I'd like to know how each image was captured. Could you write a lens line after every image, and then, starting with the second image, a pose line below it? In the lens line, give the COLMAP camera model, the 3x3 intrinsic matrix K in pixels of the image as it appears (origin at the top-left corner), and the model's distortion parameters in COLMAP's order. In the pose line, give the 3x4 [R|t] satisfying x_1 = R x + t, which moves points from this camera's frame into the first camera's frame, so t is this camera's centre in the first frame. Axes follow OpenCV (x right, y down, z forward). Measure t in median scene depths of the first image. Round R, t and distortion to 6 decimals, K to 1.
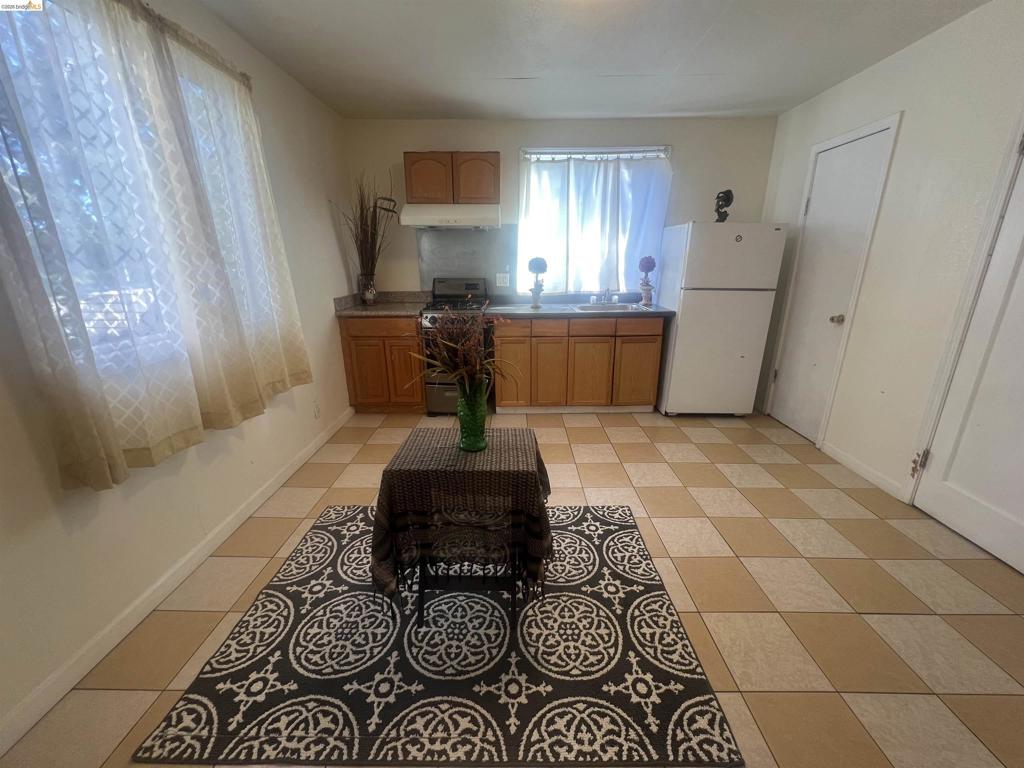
lens RADIAL K [[409.5, 0, 515.3], [0, 409.5, 384.3], [0, 0, 1]] dist [-0.002618, -0.000164]
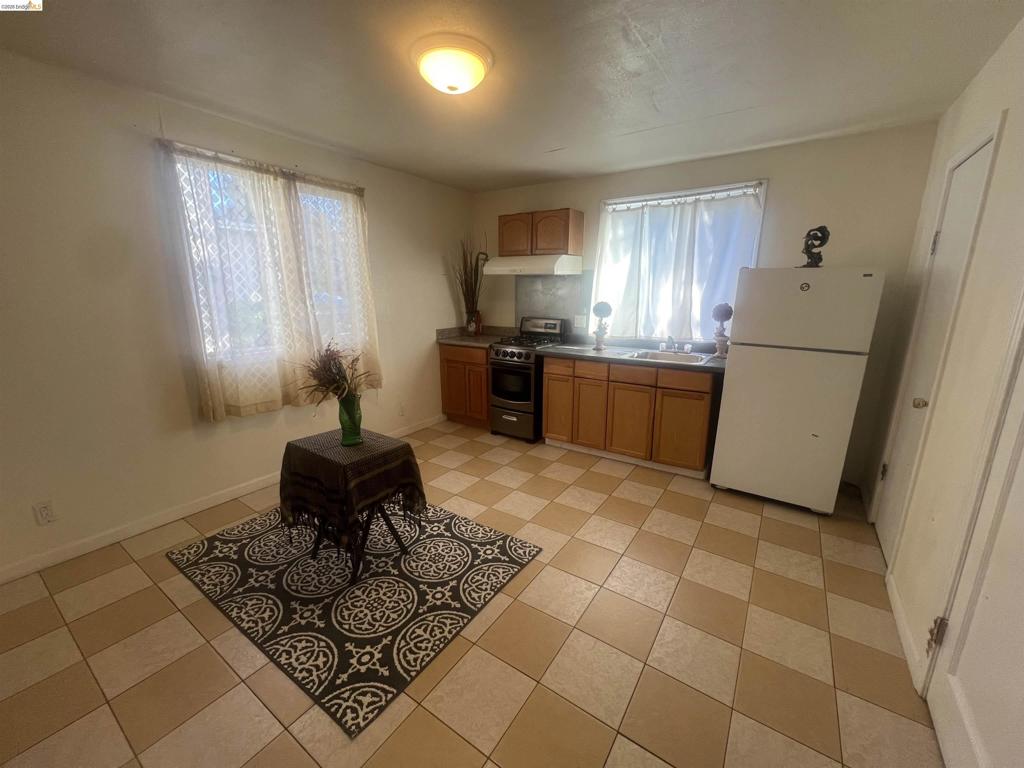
lens RADIAL K [[409.5, 0, 515.7], [0, 409.5, 386.4], [0, 0, 1]] dist [-0.002618, -0.000164]
pose [[0.834546, 0.134507, -0.534266, 0.542770], [-0.169555, 0.985378, -0.016775, -0.055729], [0.524198, 0.104587, 0.845150, 0.044947]]
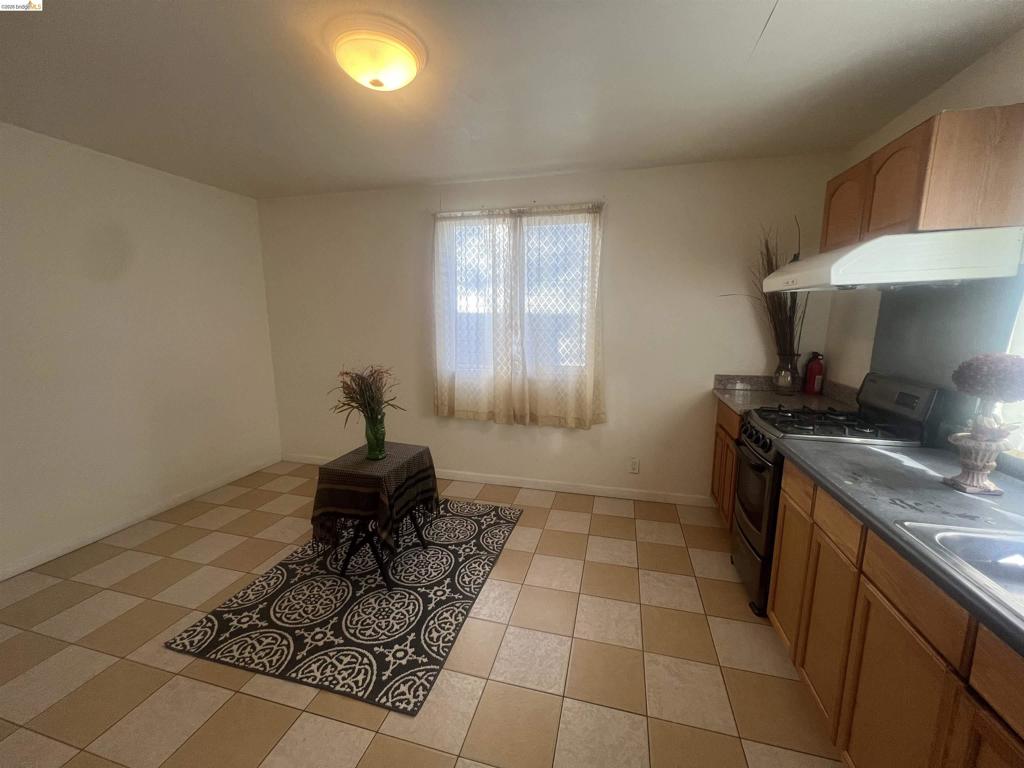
lens RADIAL K [[409.5, 0, 513.8], [0, 409.5, 389.1], [0, 0, 1]] dist [-0.002618, -0.000164]
pose [[-0.249652, 0.177538, -0.951921, 0.587420], [-0.282004, 0.927108, 0.246869, -0.304107], [0.926363, 0.330077, -0.181388, 0.834100]]
